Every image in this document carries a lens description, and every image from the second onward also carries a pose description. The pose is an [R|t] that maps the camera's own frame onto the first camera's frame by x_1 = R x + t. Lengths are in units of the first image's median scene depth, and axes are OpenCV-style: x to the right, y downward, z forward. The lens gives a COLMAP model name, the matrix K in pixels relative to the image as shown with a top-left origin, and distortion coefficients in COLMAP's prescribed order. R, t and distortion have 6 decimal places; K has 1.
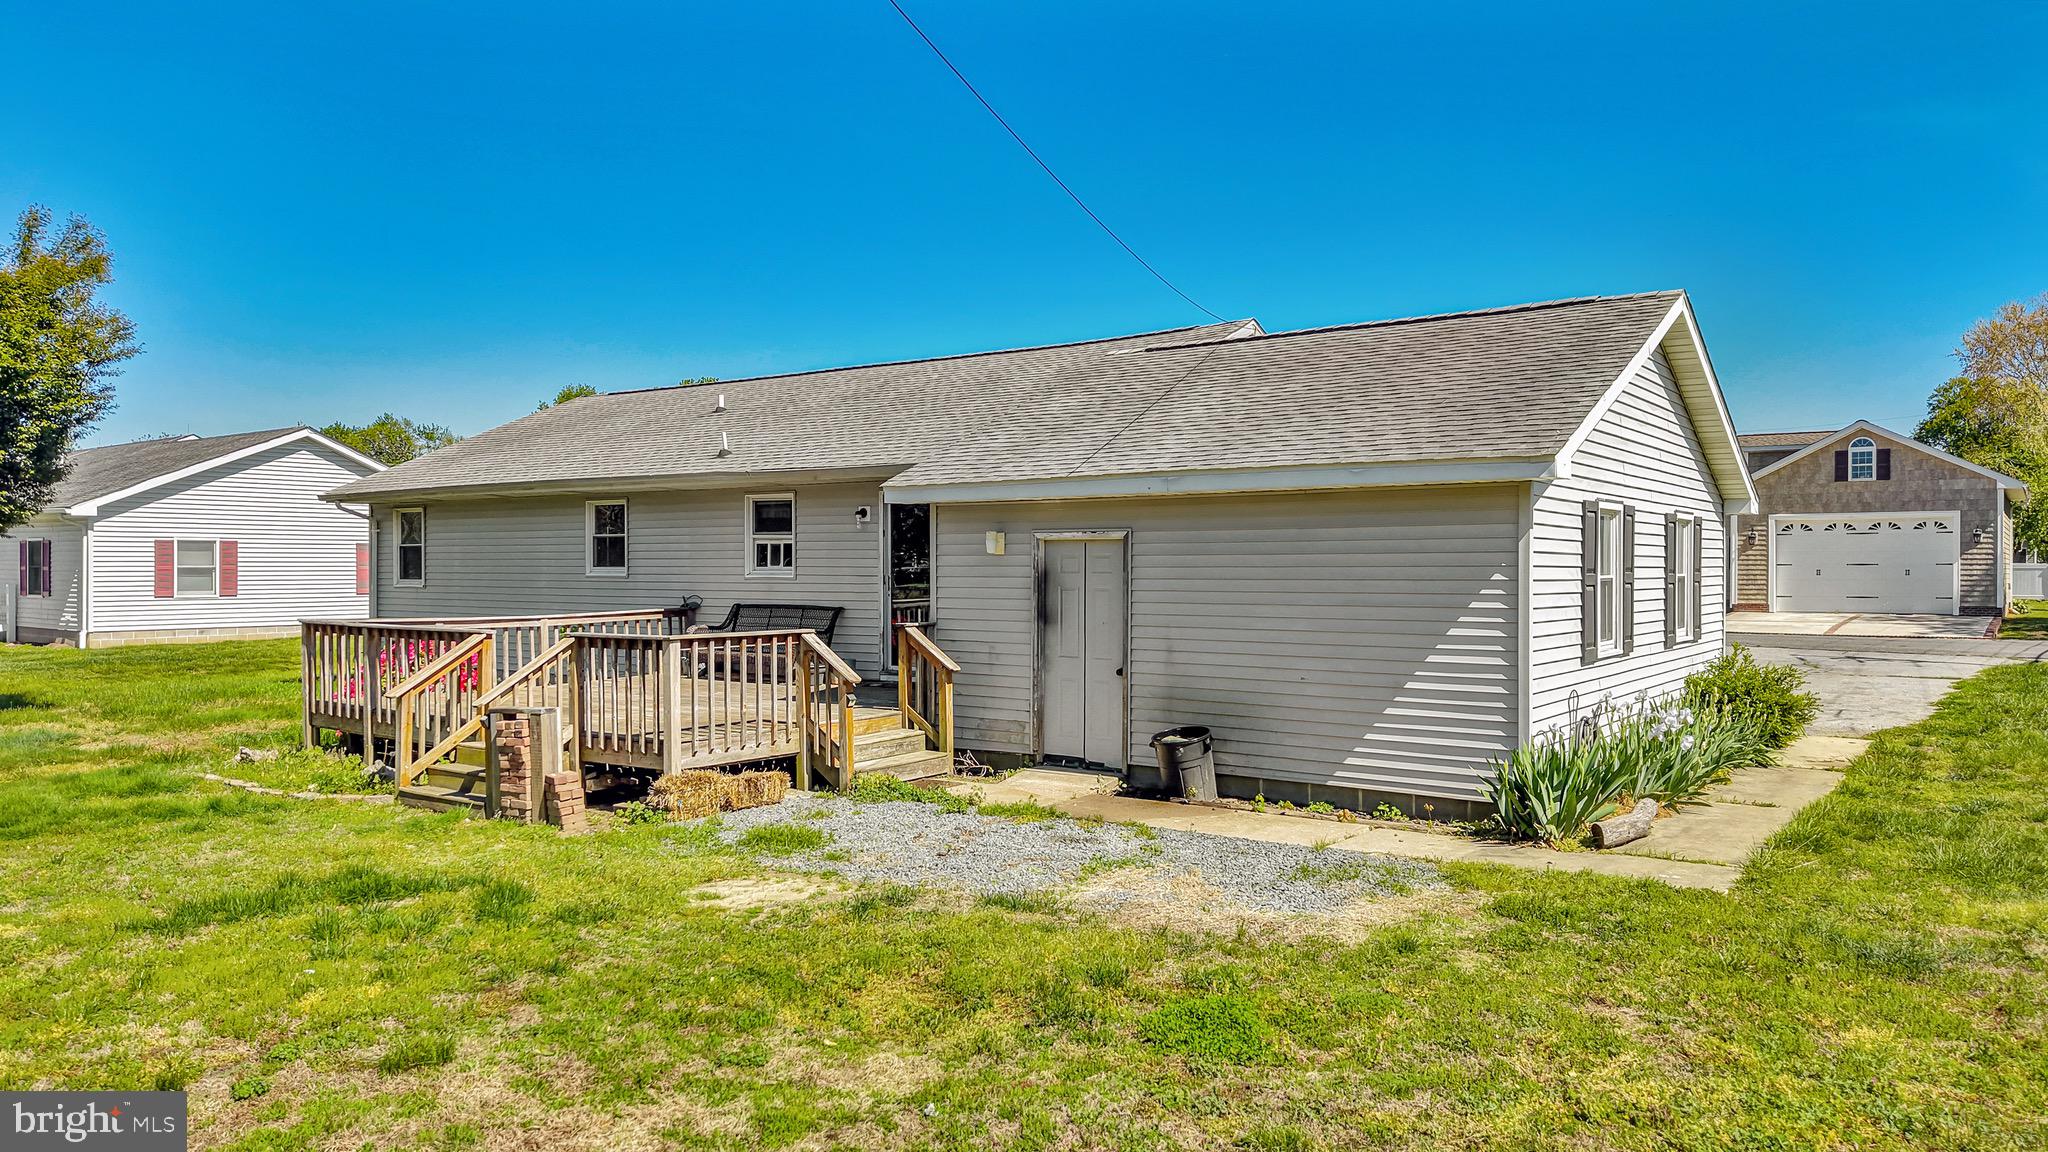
lens RADIAL K [[1367.7, 0, 1036.8], [0, 1367.7, 569.7], [0, 0, 1]] dist [0.045561, -0.053312]
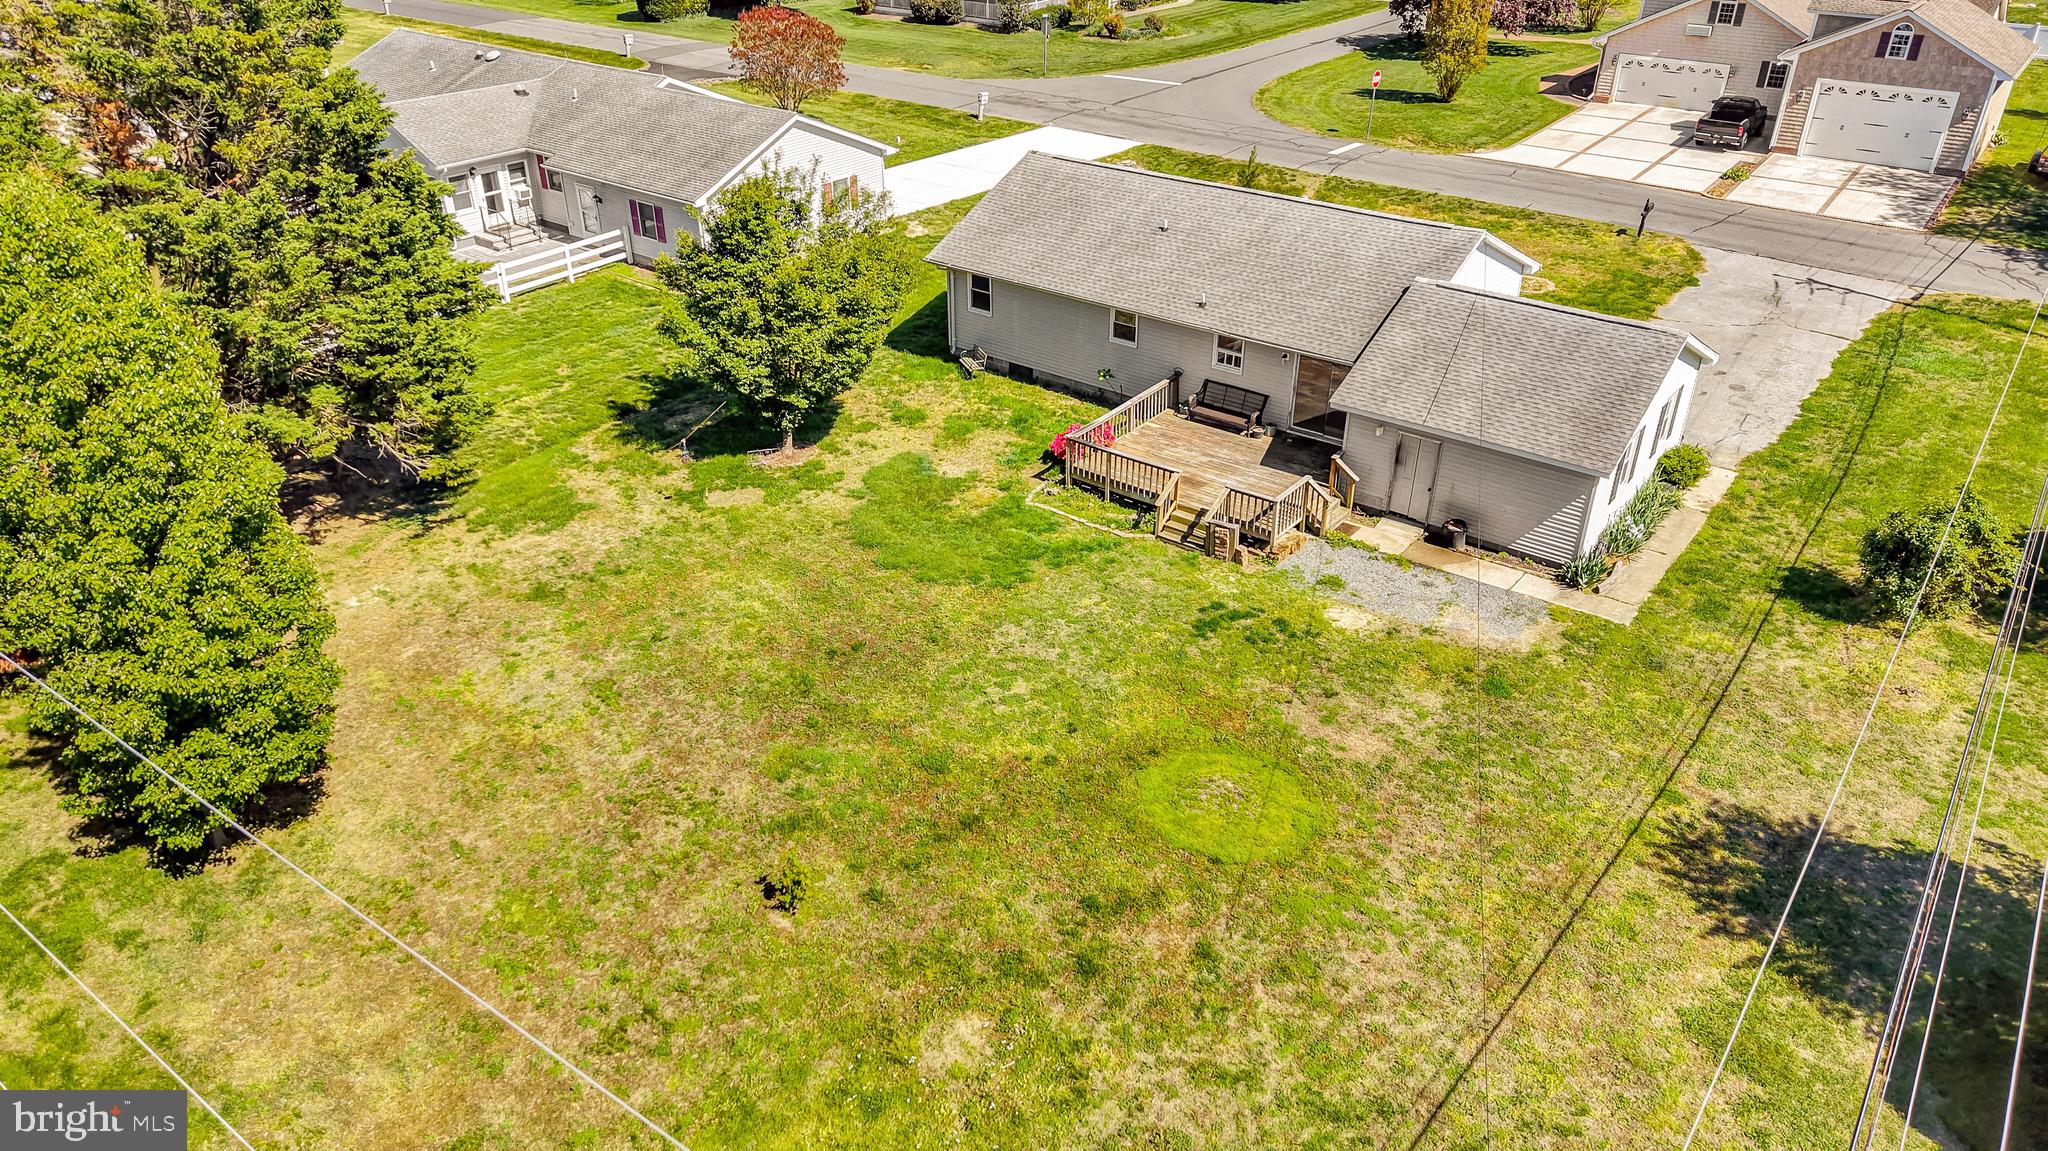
lens RADIAL K [[1367.7, 0, 1032.8], [0, 1367.7, 558.1], [0, 0, 1]] dist [0.045561, -0.053312]
pose [[0.999748, 0.011067, -0.019533, -0.445507], [-0.000056, 0.871269, 0.490807, -0.763548], [0.022450, -0.490682, 0.871050, -0.938069]]
